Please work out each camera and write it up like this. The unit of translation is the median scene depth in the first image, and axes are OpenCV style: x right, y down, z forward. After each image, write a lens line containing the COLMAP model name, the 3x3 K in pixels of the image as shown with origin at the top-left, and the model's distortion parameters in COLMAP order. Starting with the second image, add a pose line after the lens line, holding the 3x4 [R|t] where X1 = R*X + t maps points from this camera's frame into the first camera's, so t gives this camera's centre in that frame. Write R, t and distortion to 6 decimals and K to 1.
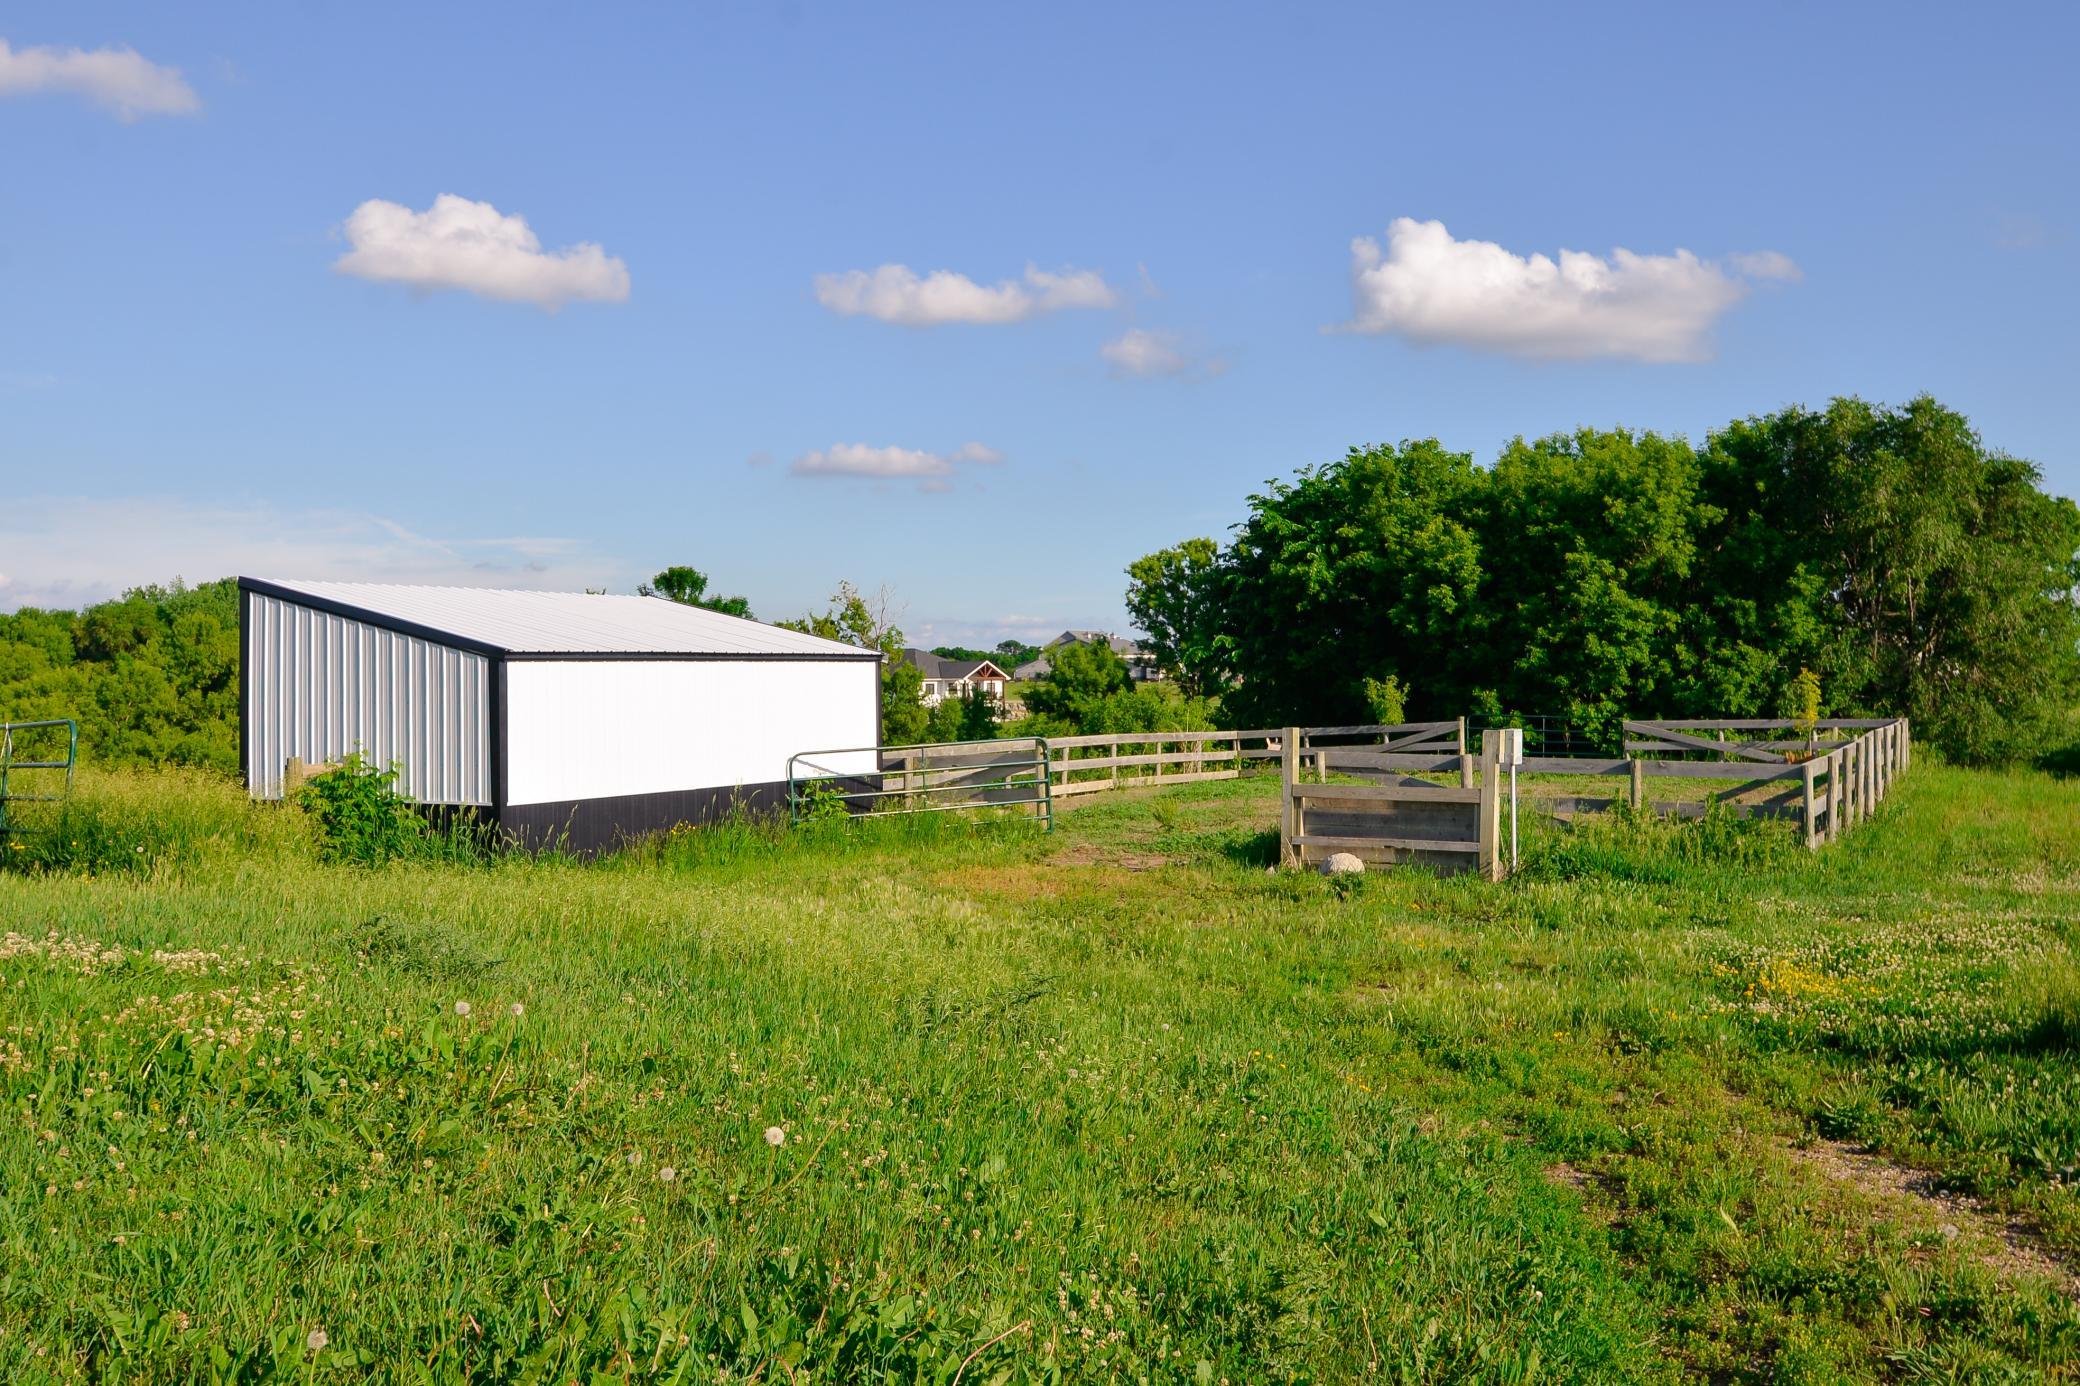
lens RADIAL K [[2031.4, 0, 1040.0], [0, 2031.4, 693.0], [0, 0, 1]] dist [-0.090430, 0.008044]
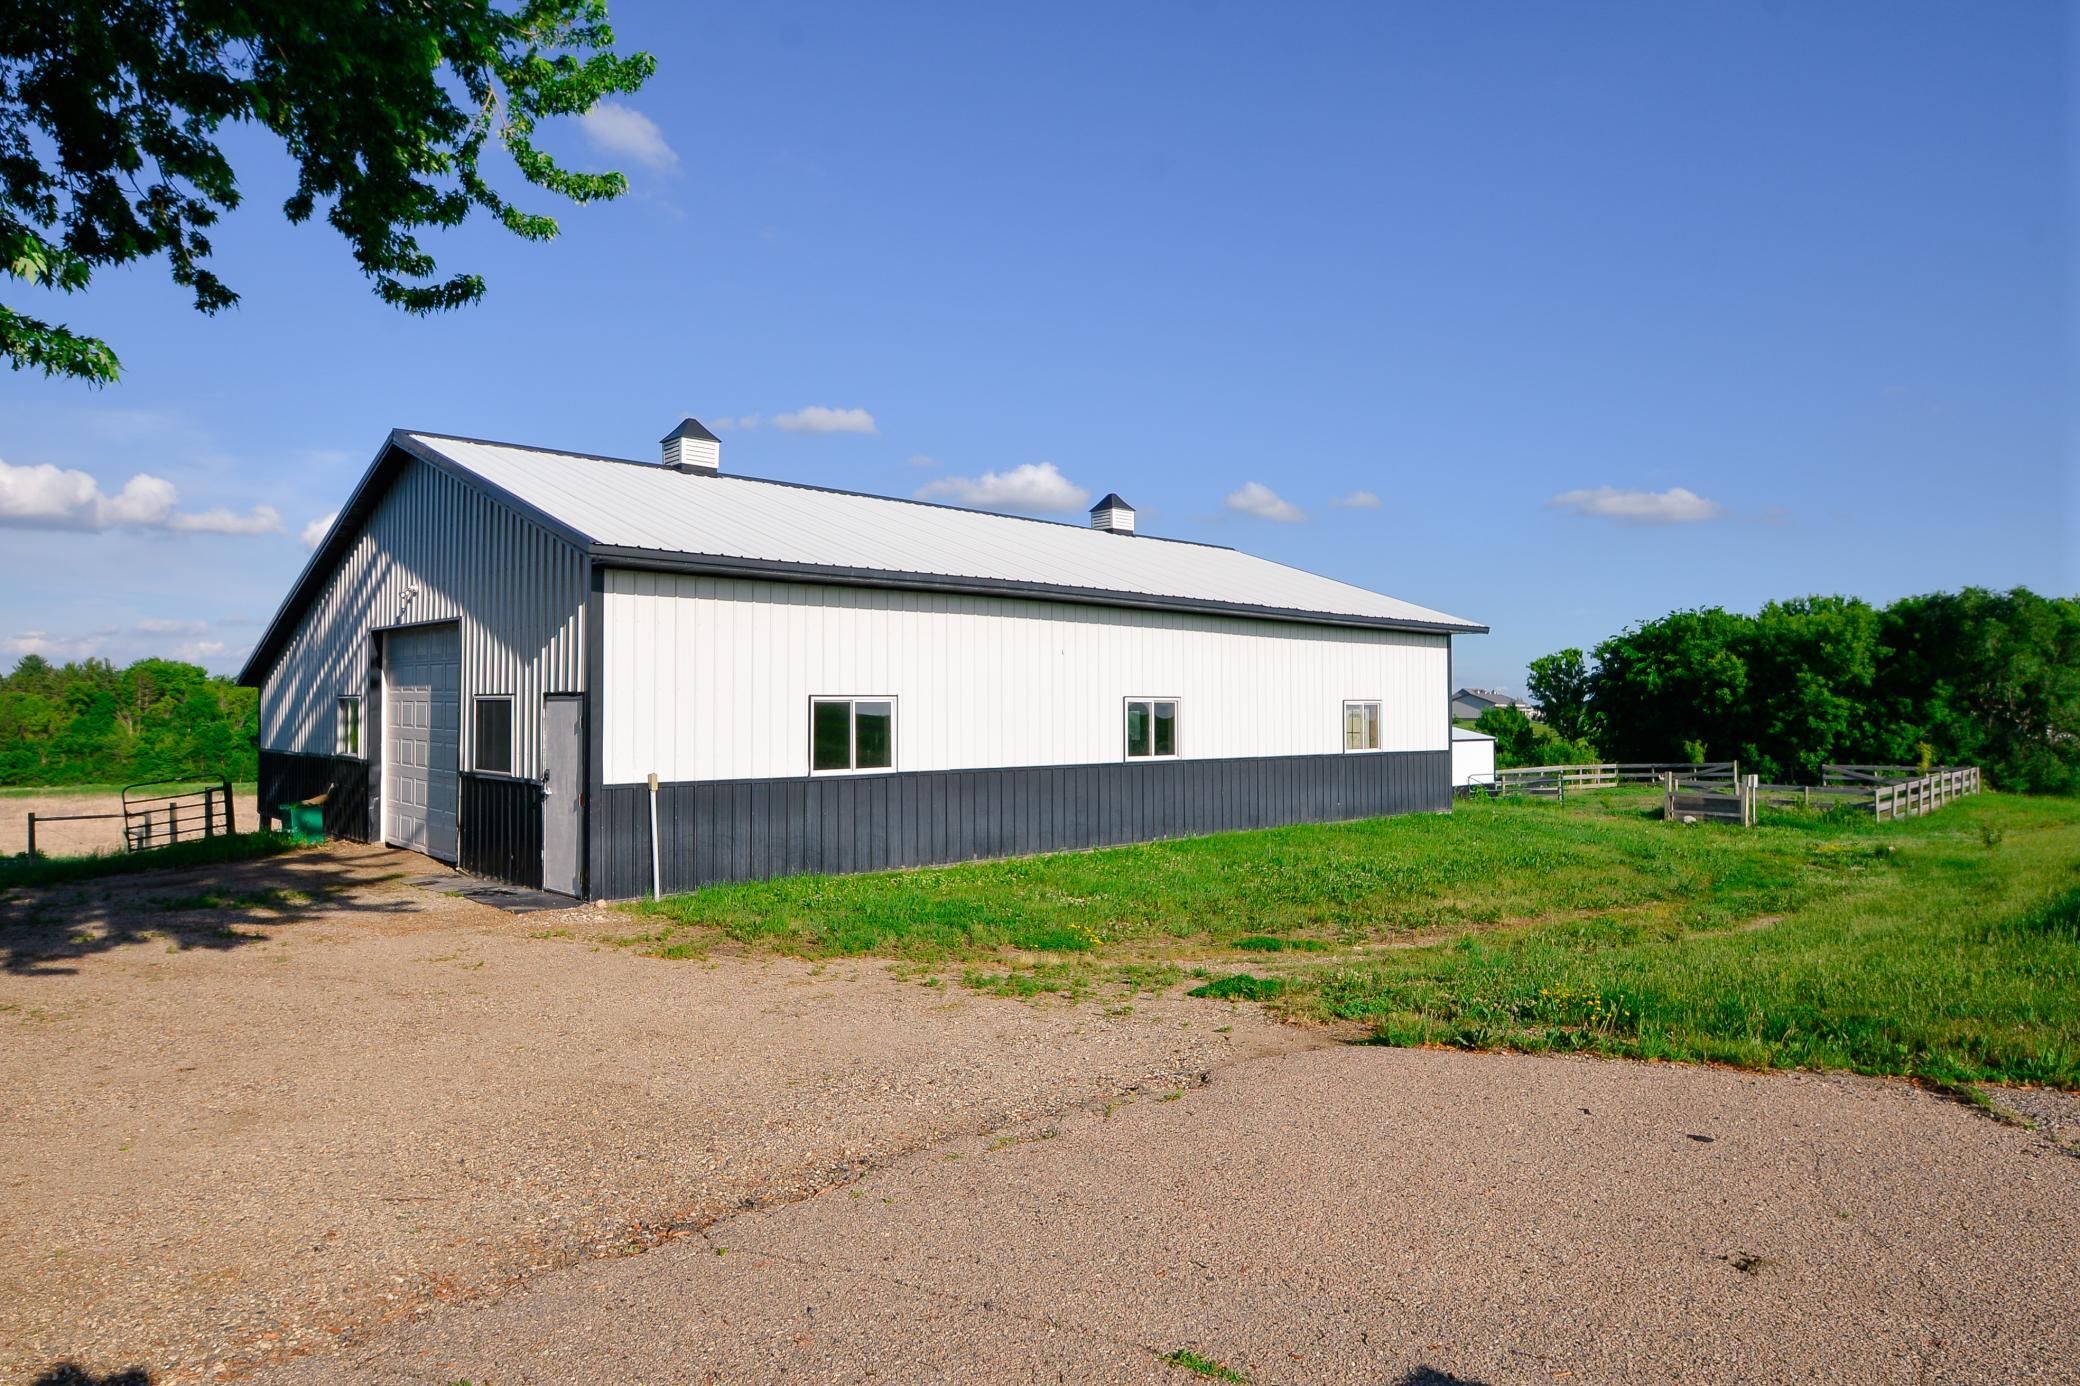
lens RADIAL K [[1251.3, 0, 1040.0], [0, 1251.3, 693.0], [0, 0, 1]] dist [-0.035470, 0.000314]
pose [[0.952941, 0.009773, -0.302997, -0.084293], [-0.016741, 0.999652, -0.020407, -0.019025], [0.302692, 0.024520, 0.952773, -0.411022]]
